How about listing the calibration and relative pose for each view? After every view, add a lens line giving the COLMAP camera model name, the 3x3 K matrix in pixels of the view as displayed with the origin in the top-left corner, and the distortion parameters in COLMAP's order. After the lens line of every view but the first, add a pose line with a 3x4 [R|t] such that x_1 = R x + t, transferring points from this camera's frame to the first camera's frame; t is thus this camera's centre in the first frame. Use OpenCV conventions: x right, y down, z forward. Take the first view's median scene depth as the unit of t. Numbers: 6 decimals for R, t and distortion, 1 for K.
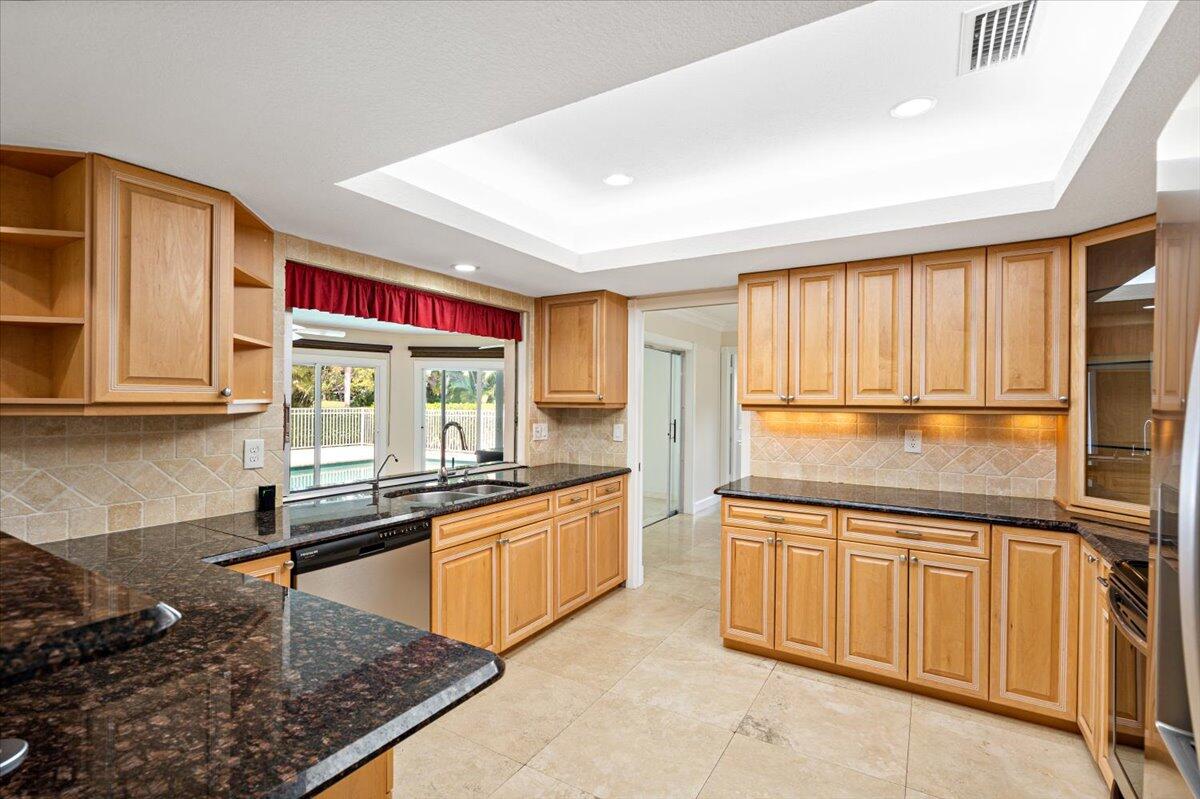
lens RADIAL K [[547.5, 0, 596.4], [0, 547.5, 399.5], [0, 0, 1]] dist [-0.005725, 0.001003]
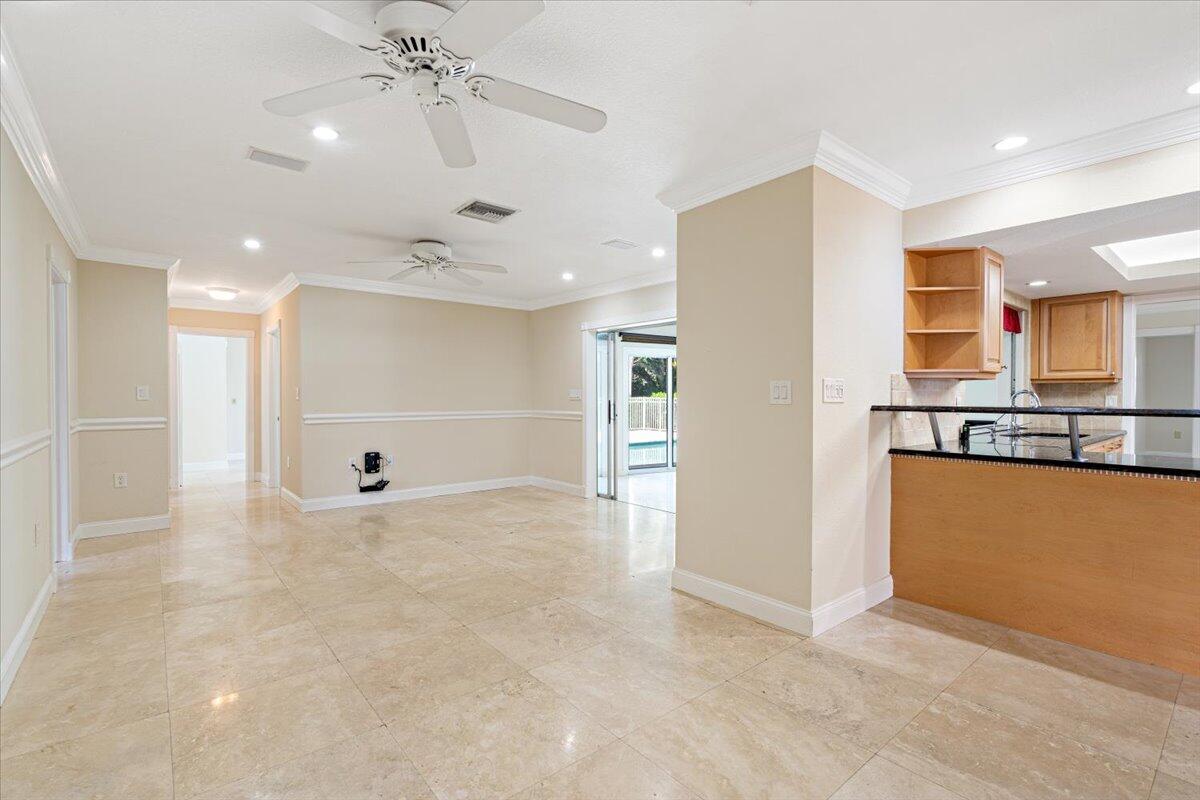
lens RADIAL K [[547.5, 0, 601.1], [0, 547.5, 399.8], [0, 0, 1]] dist [-0.005725, 0.001003]
pose [[0.946095, -0.006099, -0.323833, -0.913591], [0.010048, 0.999894, 0.010525, 0.041262], [0.323734, -0.013212, 0.946056, -0.783534]]
